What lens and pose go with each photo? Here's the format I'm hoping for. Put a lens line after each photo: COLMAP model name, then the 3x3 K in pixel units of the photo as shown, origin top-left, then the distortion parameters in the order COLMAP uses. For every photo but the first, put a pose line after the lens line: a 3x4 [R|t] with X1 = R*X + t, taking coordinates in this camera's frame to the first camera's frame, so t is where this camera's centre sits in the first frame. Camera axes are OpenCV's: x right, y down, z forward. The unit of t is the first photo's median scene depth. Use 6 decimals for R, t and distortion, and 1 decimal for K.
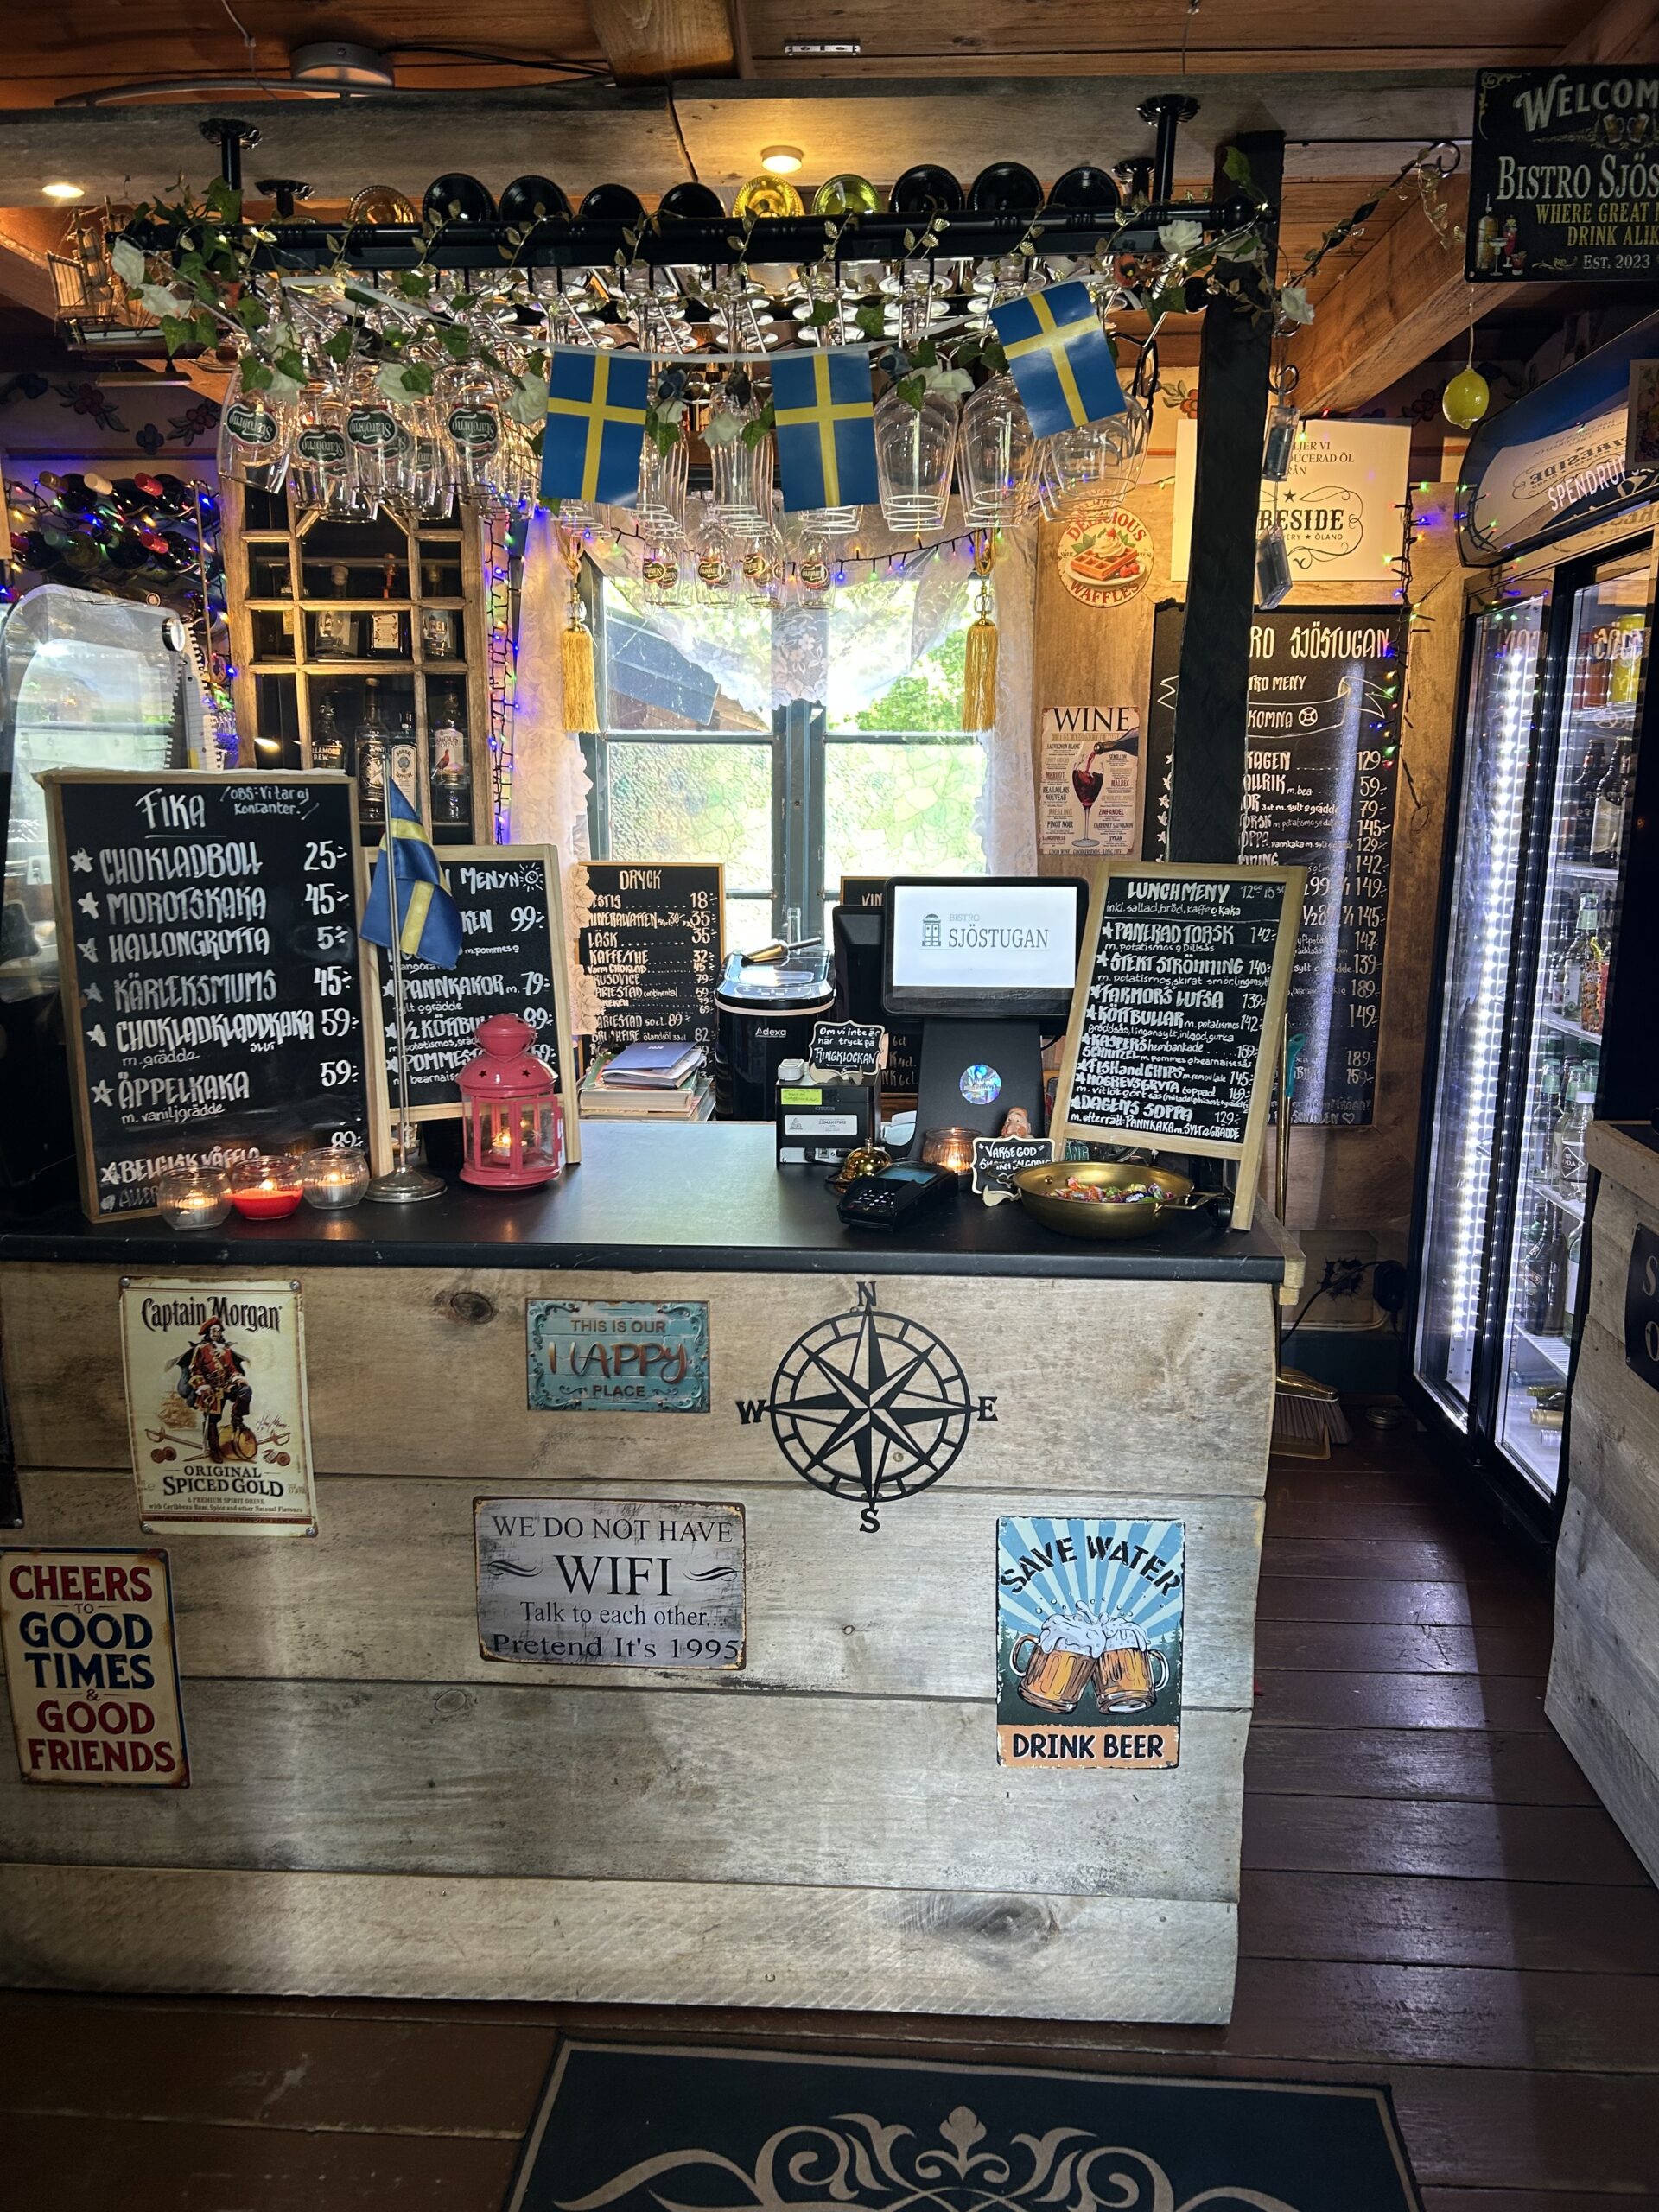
lens RADIAL K [[1607.6, 0, 829.5], [0, 1607.6, 1106.0], [0, 0, 1]] dist [0.074867, -0.001581]
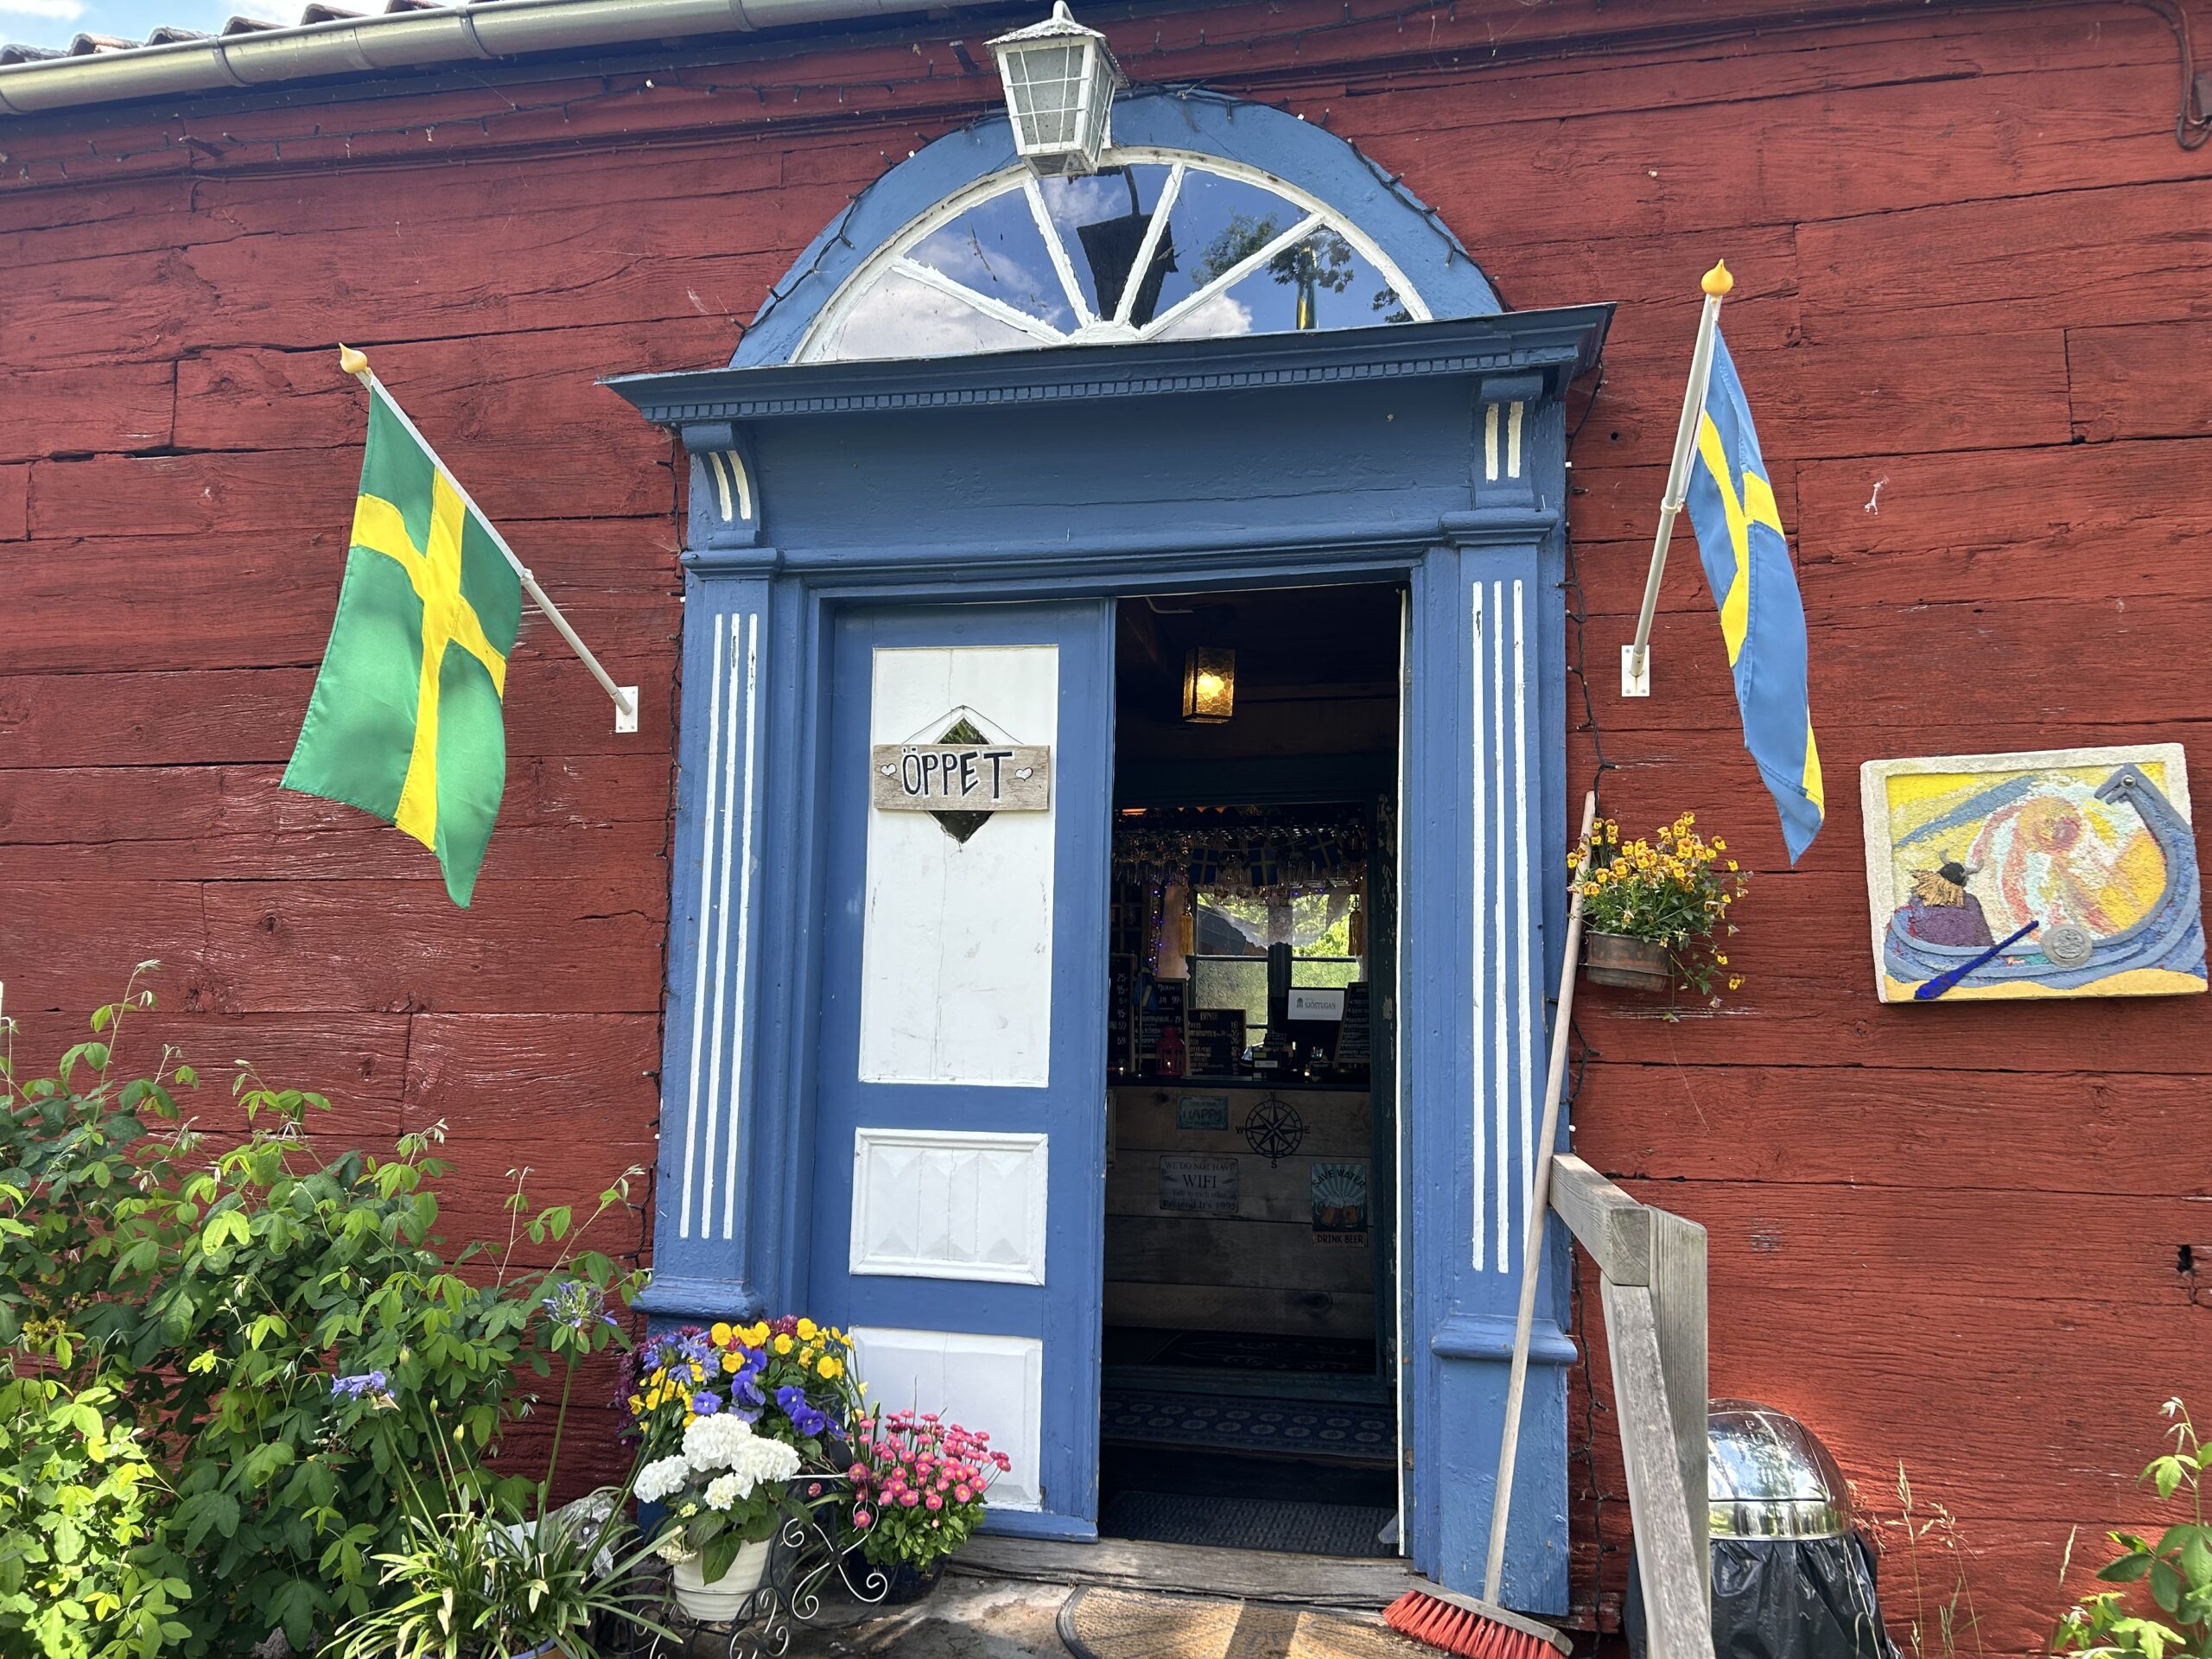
lens RADIAL K [[1607.6, 0, 1106.0], [0, 1607.6, 829.5], [0, 0, 1]] dist [0.074867, -0.001581]
pose [[0.984912, -0.010259, -0.172751, 0.264897], [-0.047029, 0.944805, -0.324239, 0.691109], [0.166543, 0.327471, 0.930068, -2.413240]]
